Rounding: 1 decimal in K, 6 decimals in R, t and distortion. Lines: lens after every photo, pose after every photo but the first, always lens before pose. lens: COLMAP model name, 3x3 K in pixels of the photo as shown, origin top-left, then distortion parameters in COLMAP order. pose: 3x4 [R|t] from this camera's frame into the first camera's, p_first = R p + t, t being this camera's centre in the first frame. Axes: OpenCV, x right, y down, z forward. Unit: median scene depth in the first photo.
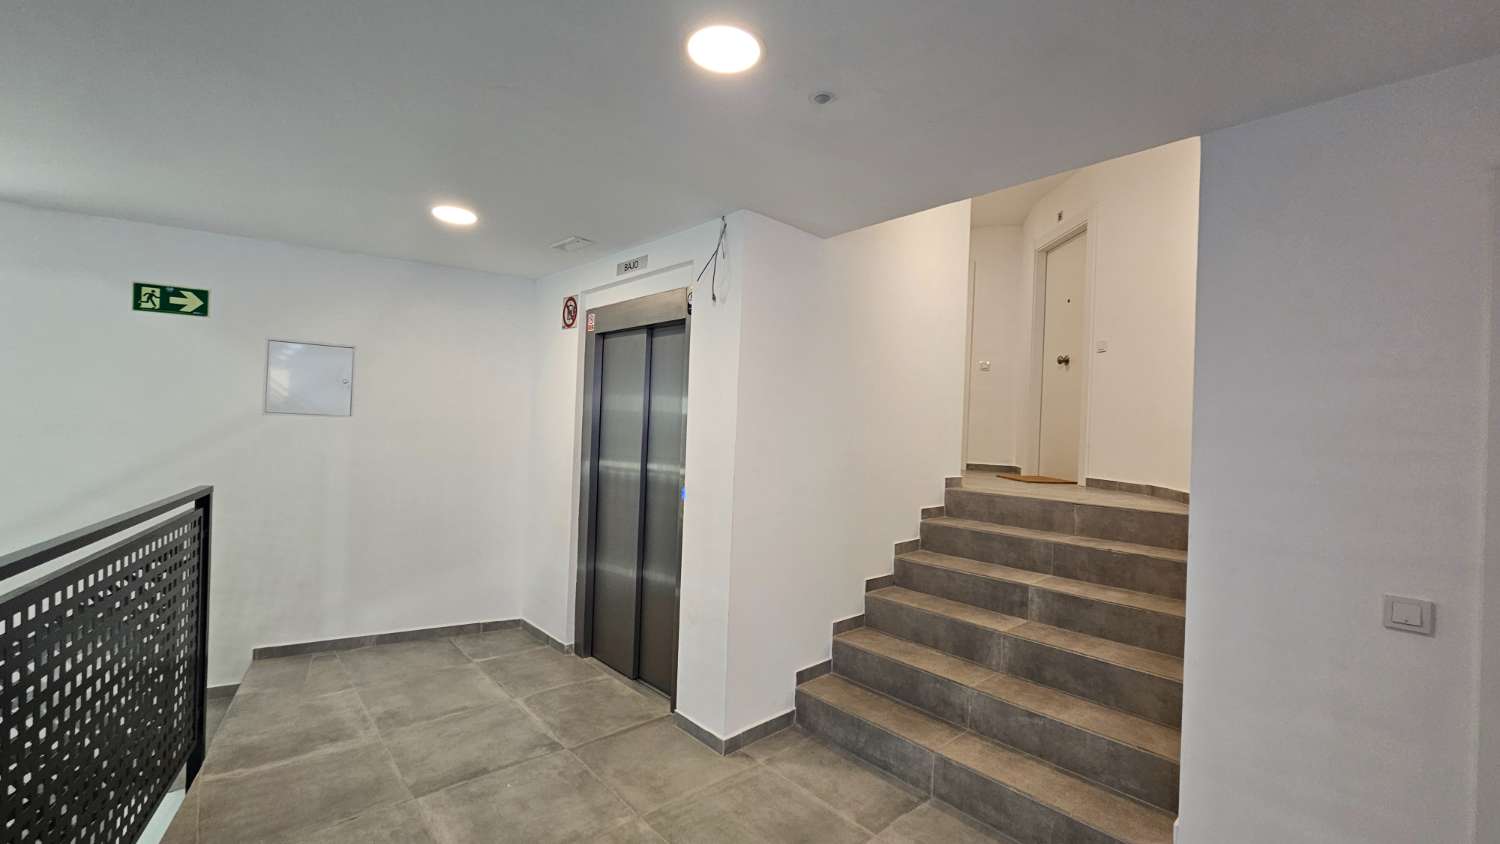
lens RADIAL K [[612.2, 0, 741.7], [0, 612.2, 425.3], [0, 0, 1]] dist [-0.000166, -0.002425]
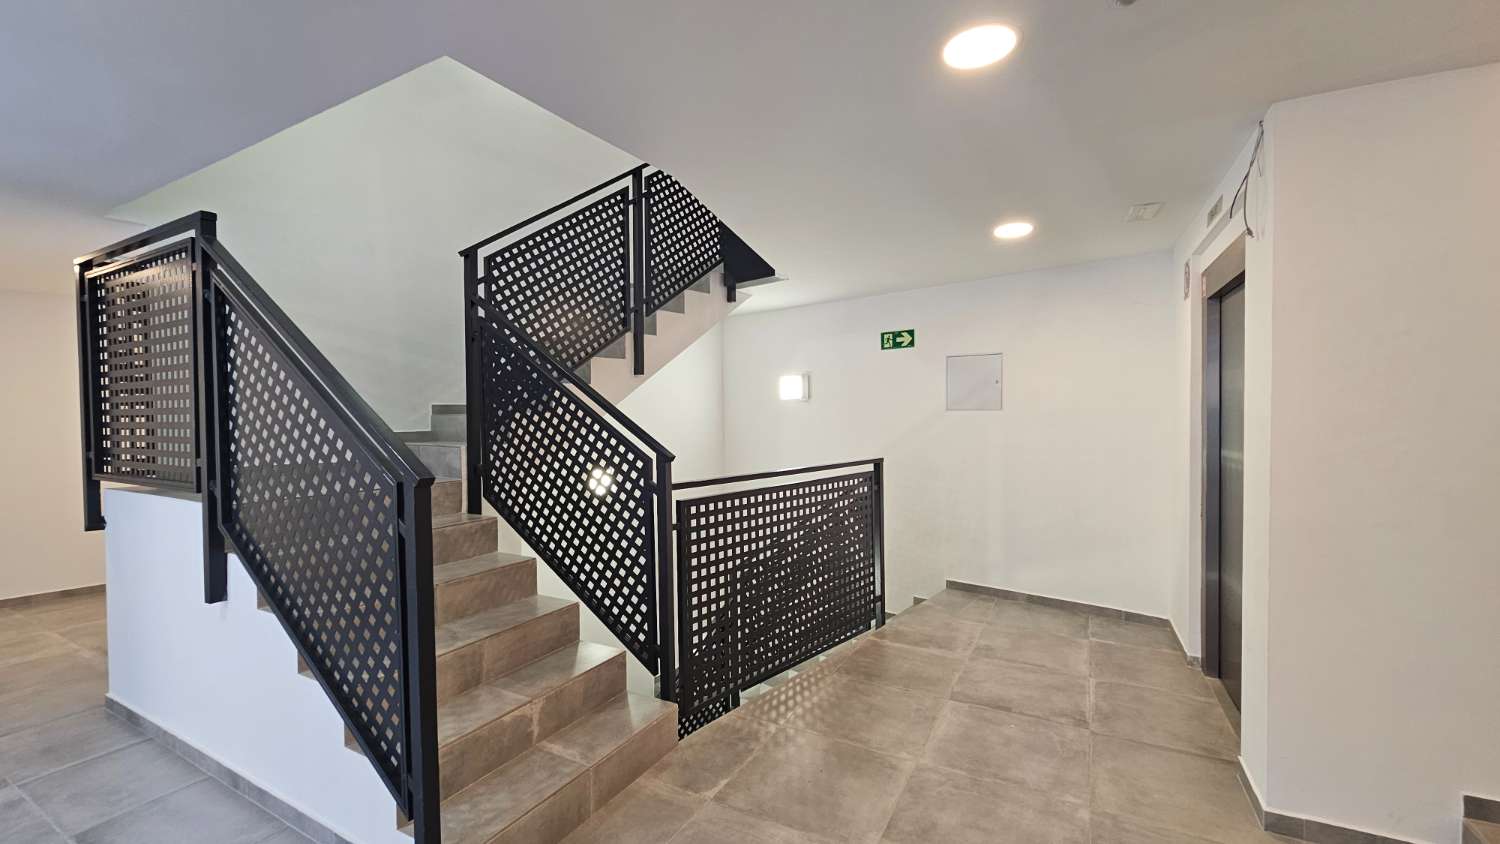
lens RADIAL K [[612.2, 0, 741.7], [0, 612.2, 425.3], [0, 0, 1]] dist [-0.000166, -0.002425]
pose [[0.324172, -0.023036, -0.945717, 0.403645], [0.027591, 0.999508, -0.014889, 0.023671], [0.945596, -0.021267, 0.324649, 0.121634]]
